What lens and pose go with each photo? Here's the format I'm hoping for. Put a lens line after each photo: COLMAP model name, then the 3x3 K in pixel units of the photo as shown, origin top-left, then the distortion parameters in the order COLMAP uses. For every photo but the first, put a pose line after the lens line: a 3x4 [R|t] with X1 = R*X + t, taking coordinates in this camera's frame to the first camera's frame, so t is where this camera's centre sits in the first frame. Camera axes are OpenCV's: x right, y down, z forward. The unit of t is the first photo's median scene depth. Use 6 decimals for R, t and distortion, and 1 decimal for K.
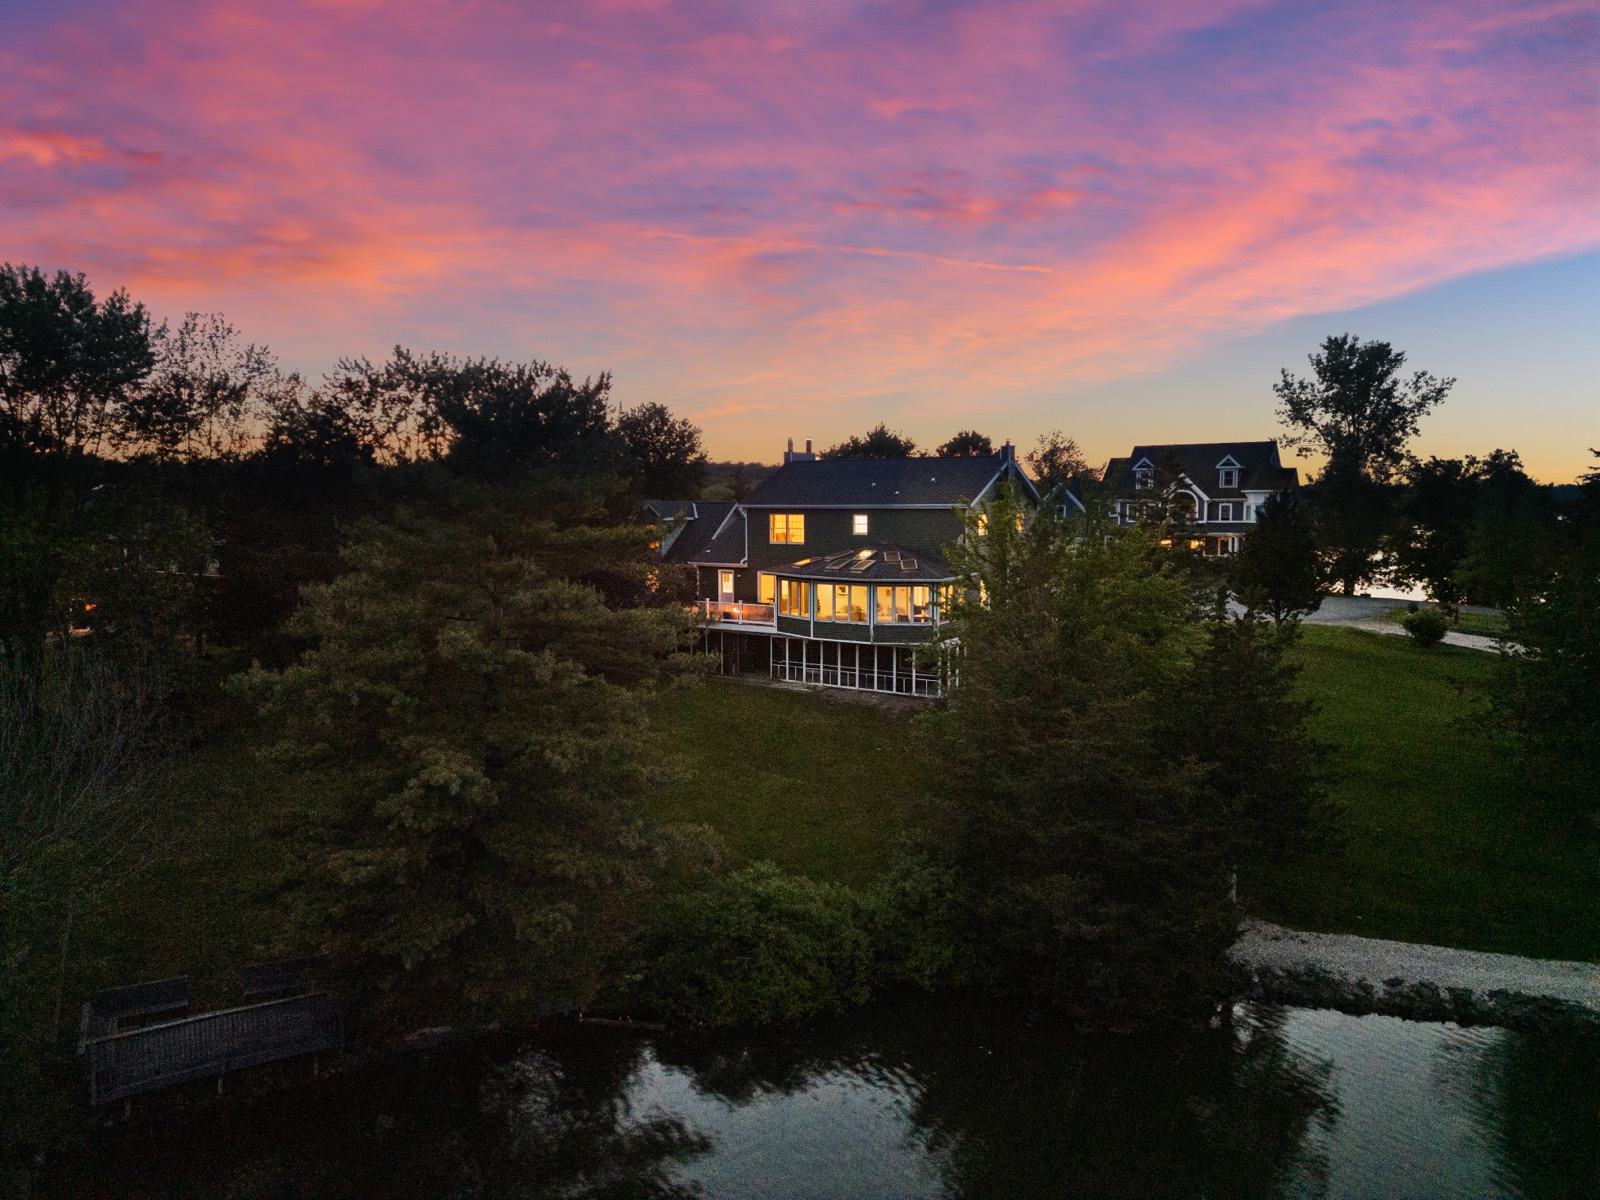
lens RADIAL K [[1116.1, 0, 791.3], [0, 1116.1, 593.0], [0, 0, 1]] dist [0.087441, -0.088898]
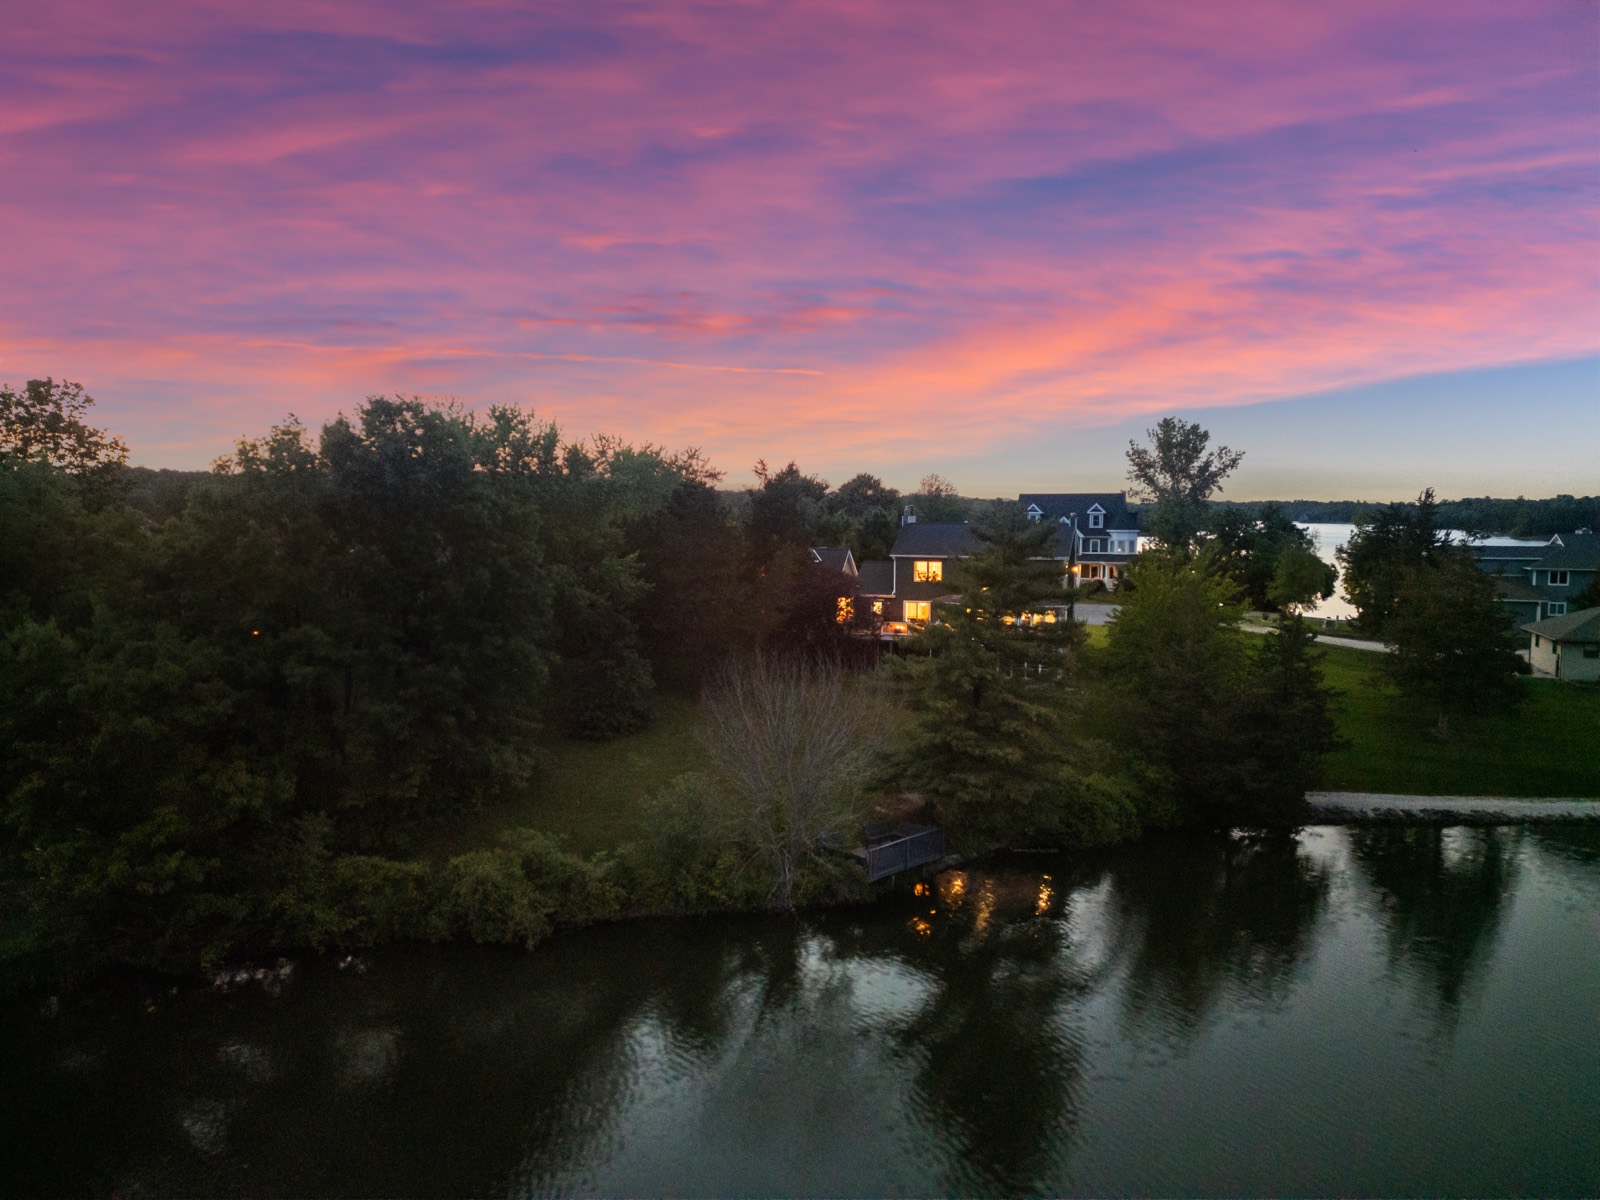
lens RADIAL K [[1140.9, 0, 800.0], [0, 1140.9, 600.0], [0, 0, 1]] dist [0.049529, -0.000161]
pose [[0.964760, -0.015199, 0.262693, -0.578098], [0.015863, 0.999874, -0.000406, -0.022519], [-0.262654, 0.004559, 0.964879, -0.409073]]
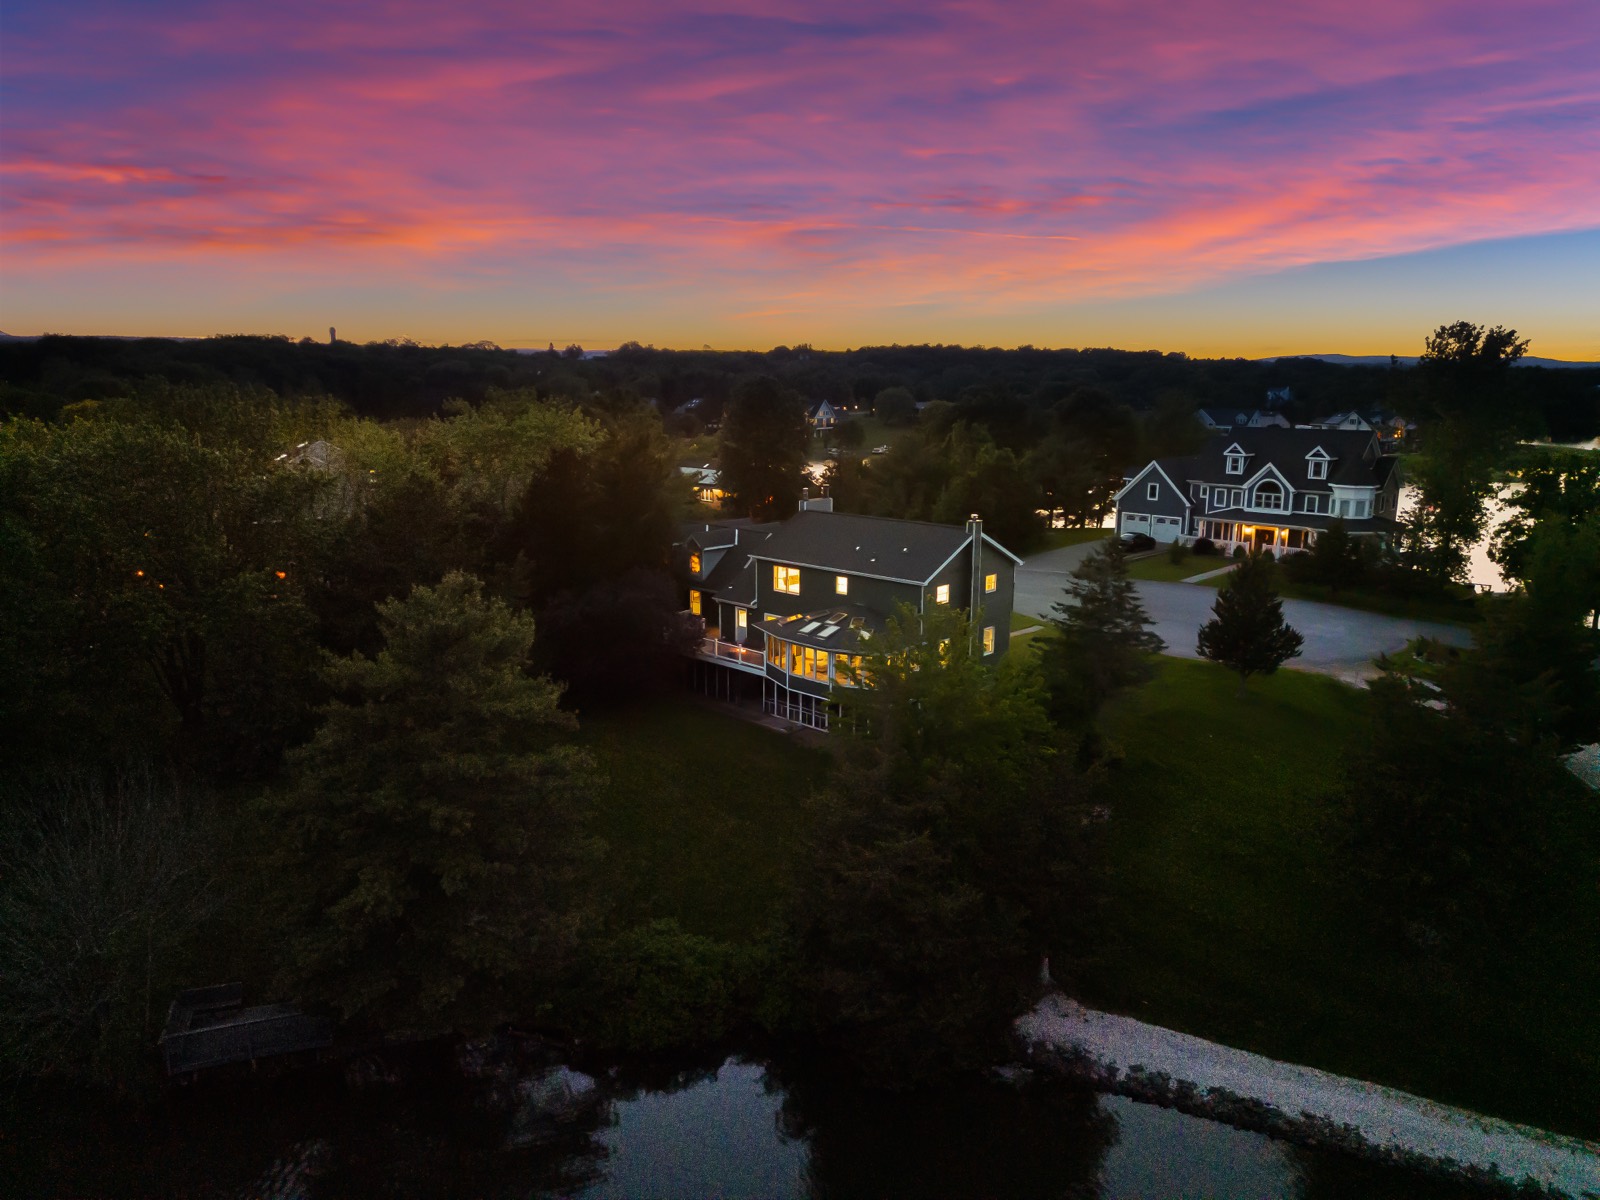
lens RADIAL K [[1116.1, 0, 791.3], [0, 1116.1, 593.0], [0, 0, 1]] dist [0.087441, -0.088898]
pose [[0.982609, 0.041934, -0.180889, 0.217729], [-0.020980, 0.993000, 0.116234, -0.185144], [0.184497, -0.110417, 0.976611, -0.131188]]
